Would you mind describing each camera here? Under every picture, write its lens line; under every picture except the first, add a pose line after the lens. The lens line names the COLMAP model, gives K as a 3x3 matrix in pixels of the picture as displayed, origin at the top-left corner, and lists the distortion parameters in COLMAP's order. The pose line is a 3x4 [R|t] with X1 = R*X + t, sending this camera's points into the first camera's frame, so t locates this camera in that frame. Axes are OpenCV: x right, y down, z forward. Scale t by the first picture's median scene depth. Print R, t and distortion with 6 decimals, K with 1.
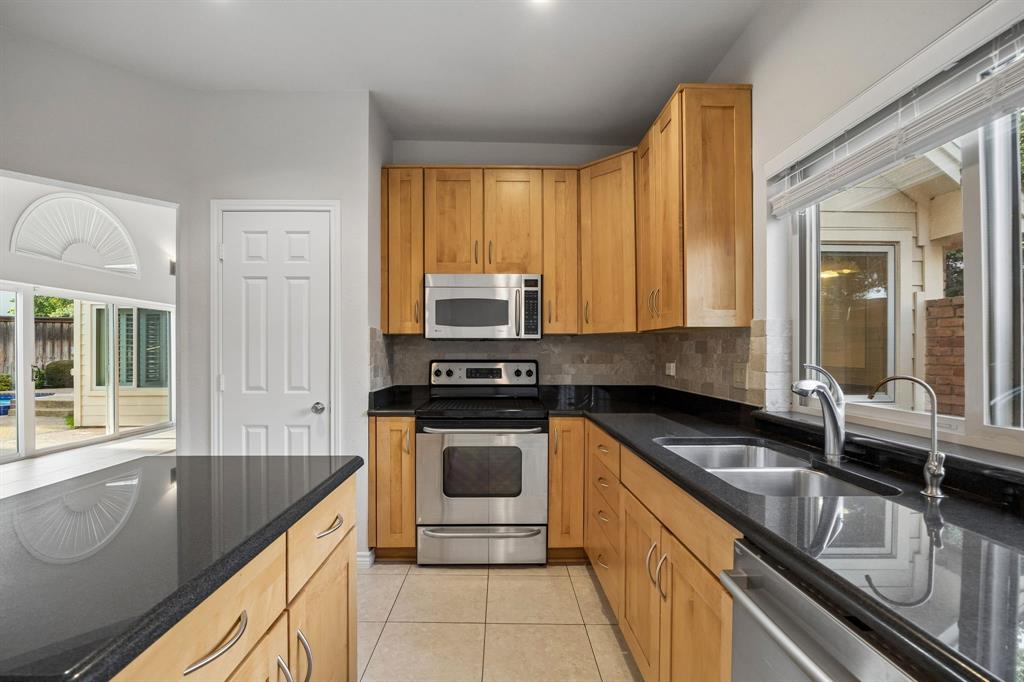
lens RADIAL K [[449.4, 0, 506.3], [0, 449.4, 354.4], [0, 0, 1]] dist [-0.015673, 0.000182]
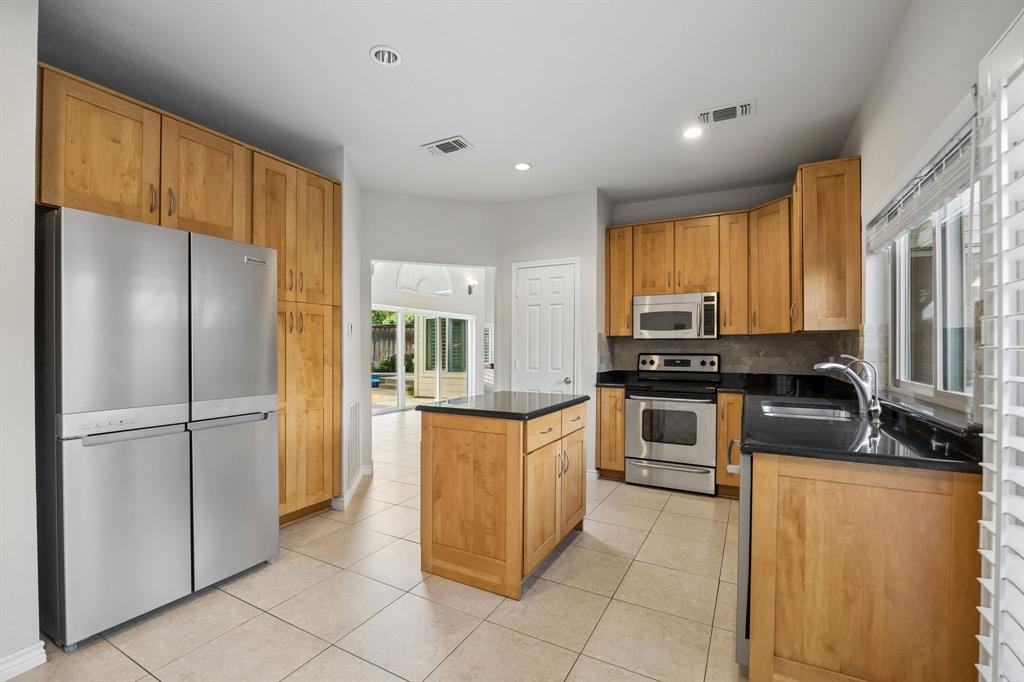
lens RADIAL K [[449.4, 0, 506.3], [0, 449.4, 354.4], [0, 0, 1]] dist [-0.015673, 0.000182]
pose [[0.868953, 0.007922, -0.494831, 0.198058], [-0.004538, 0.999957, 0.008039, 0.006982], [0.494873, -0.004740, 0.868952, -0.534017]]
